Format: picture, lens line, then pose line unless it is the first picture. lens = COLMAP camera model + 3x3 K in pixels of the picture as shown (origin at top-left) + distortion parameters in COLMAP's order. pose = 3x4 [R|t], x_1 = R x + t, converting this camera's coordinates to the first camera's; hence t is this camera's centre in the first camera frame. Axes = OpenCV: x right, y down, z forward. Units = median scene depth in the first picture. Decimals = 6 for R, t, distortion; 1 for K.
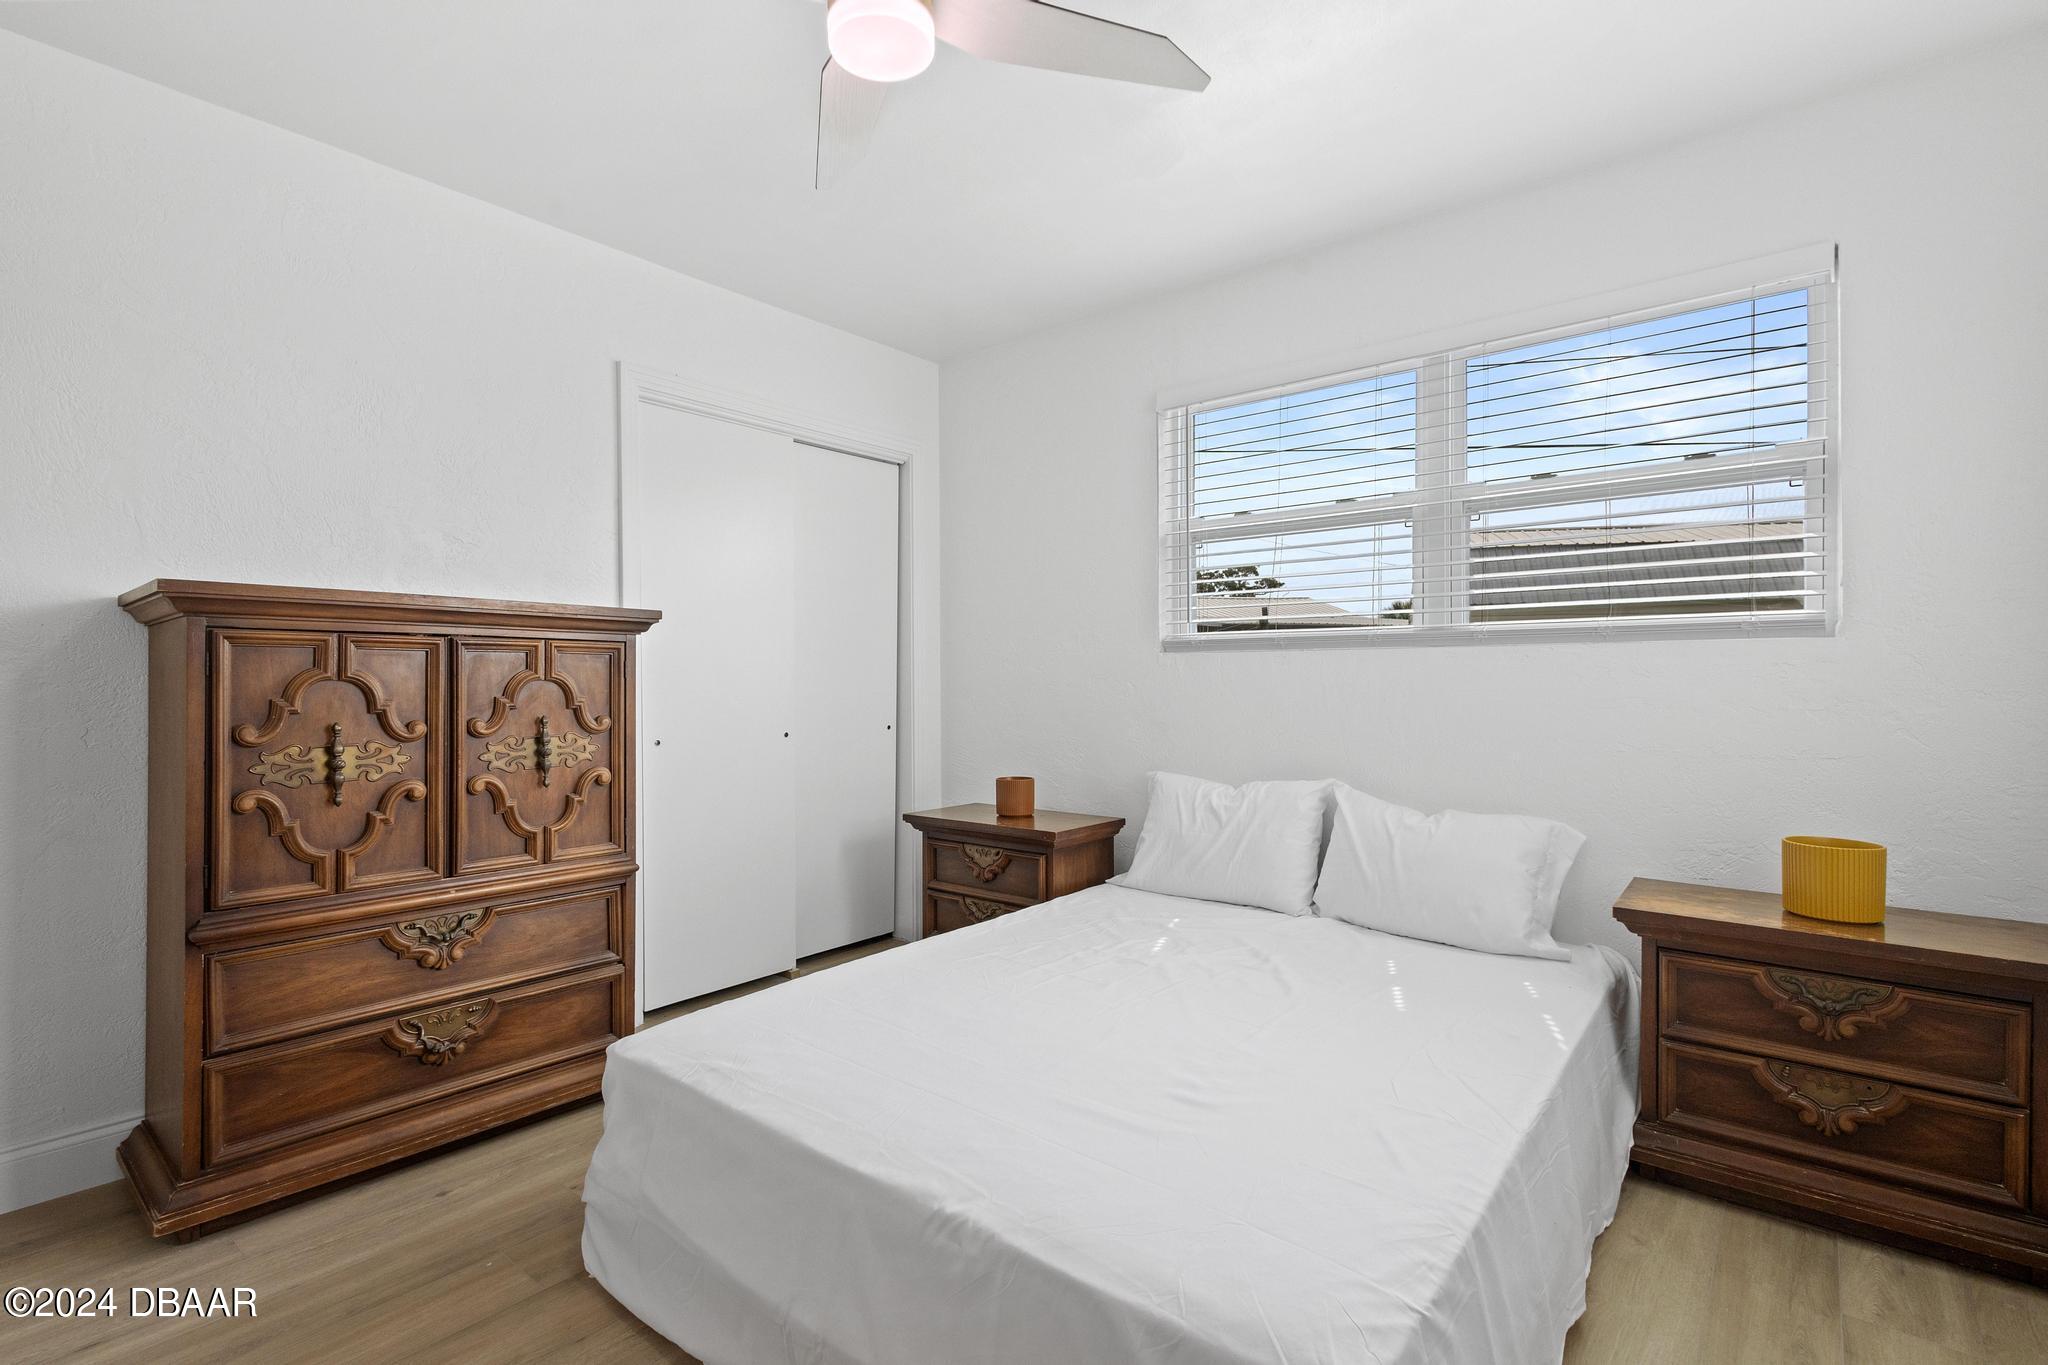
lens RADIAL K [[964.8, 0, 1024.0], [0, 964.8, 682.5], [0, 0, 1]] dist [0.021028, -0.007742]
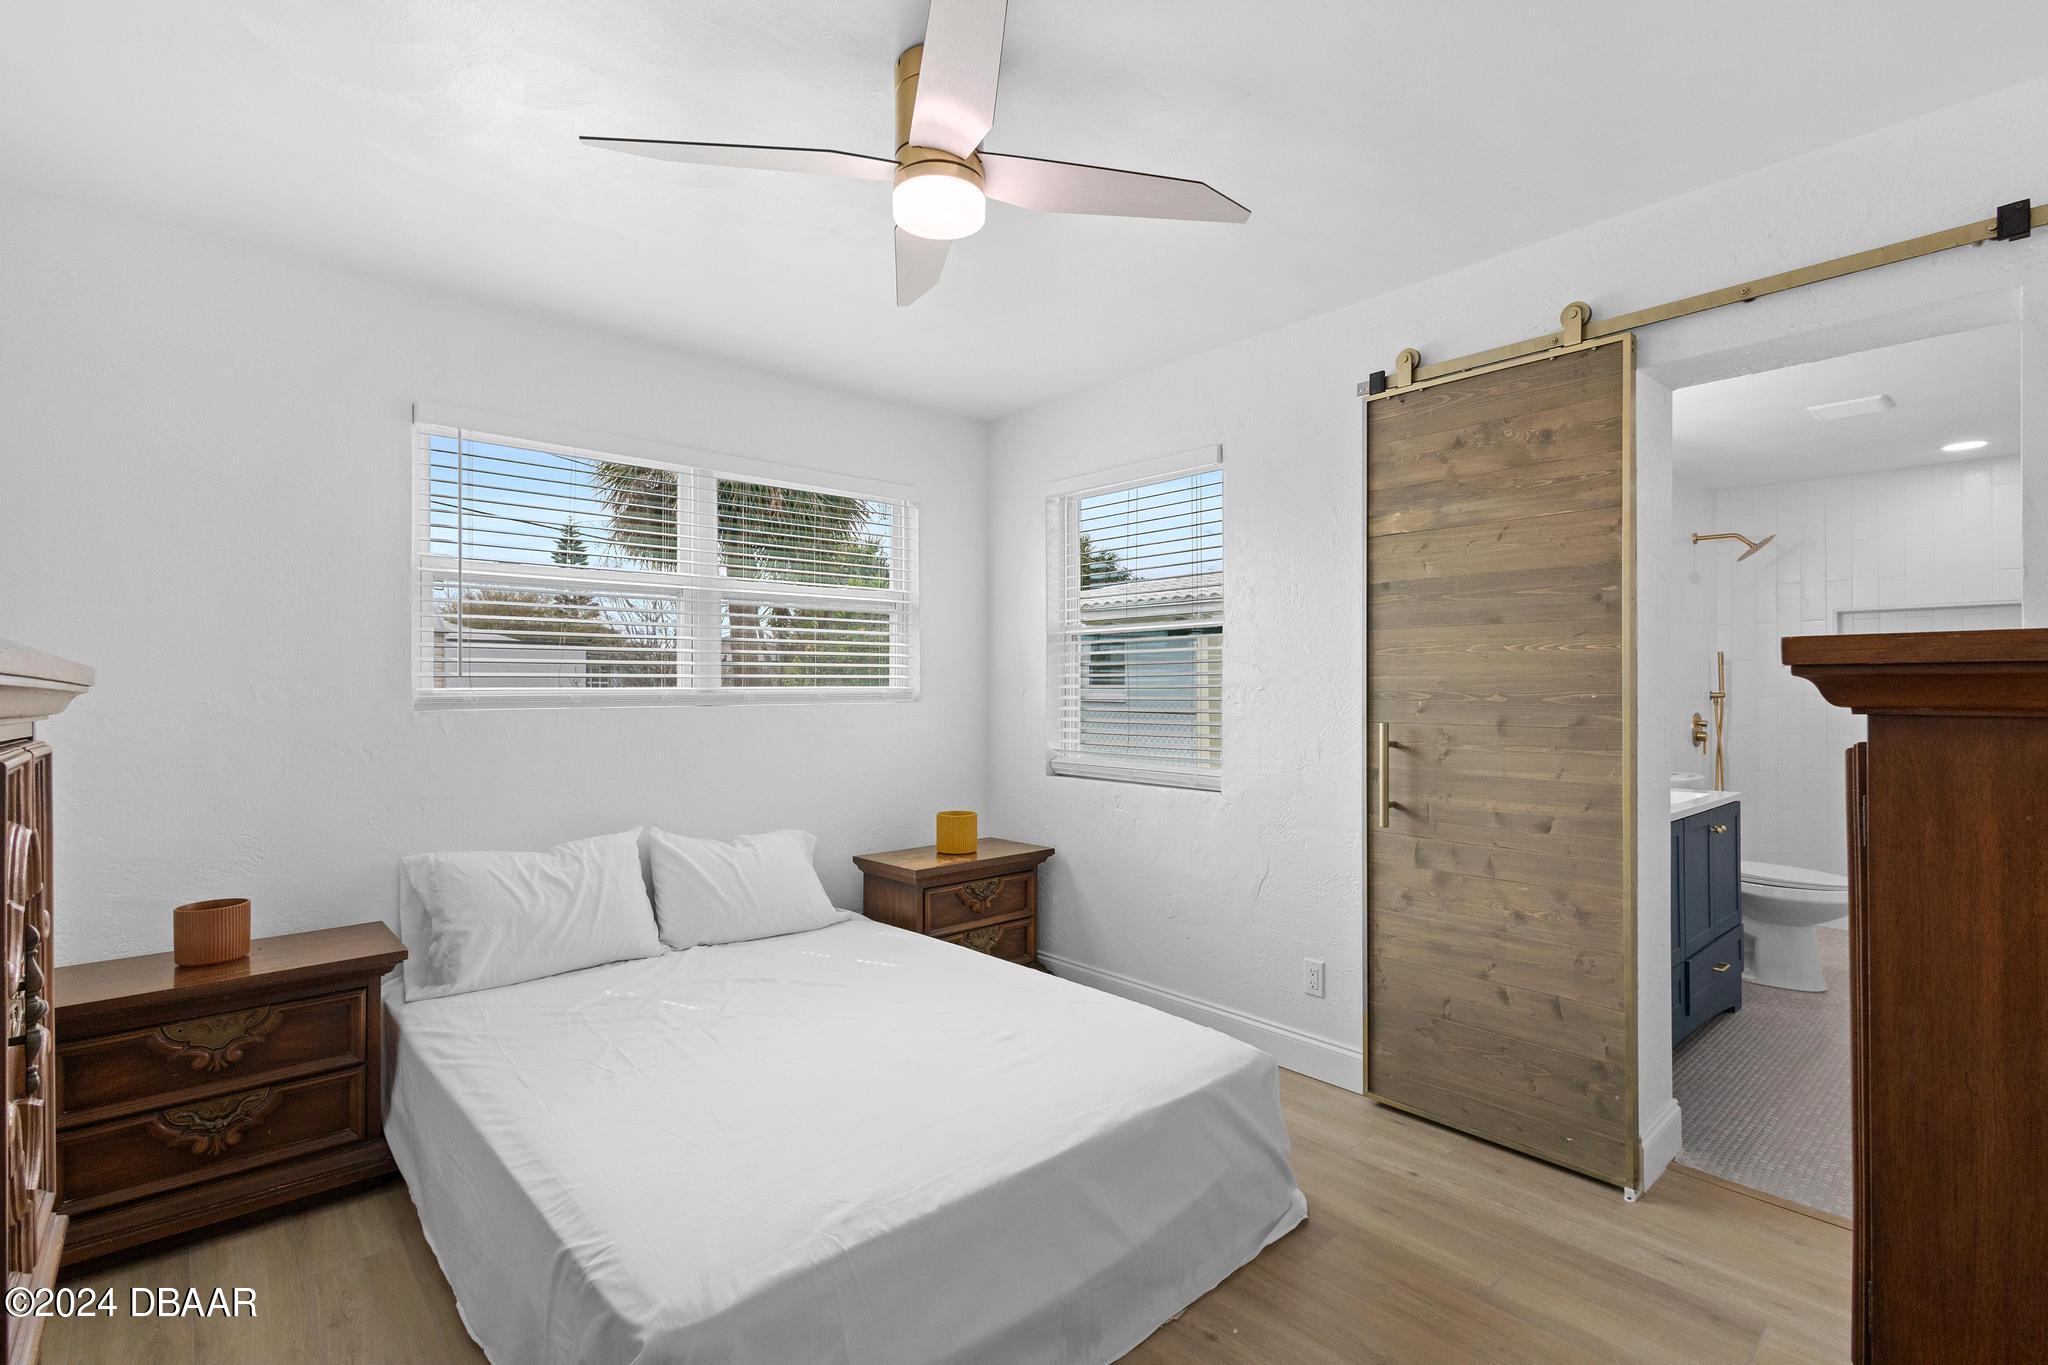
lens RADIAL K [[953.1, 0, 1022.2], [0, 953.1, 655.1], [0, 0, 1]] dist [0.006159, 0.000132]
pose [[0.131485, 0.038838, 0.990557, -0.768804], [0.010895, 0.999115, -0.040620, -0.050958], [-0.991258, 0.016133, 0.130945, 0.468069]]
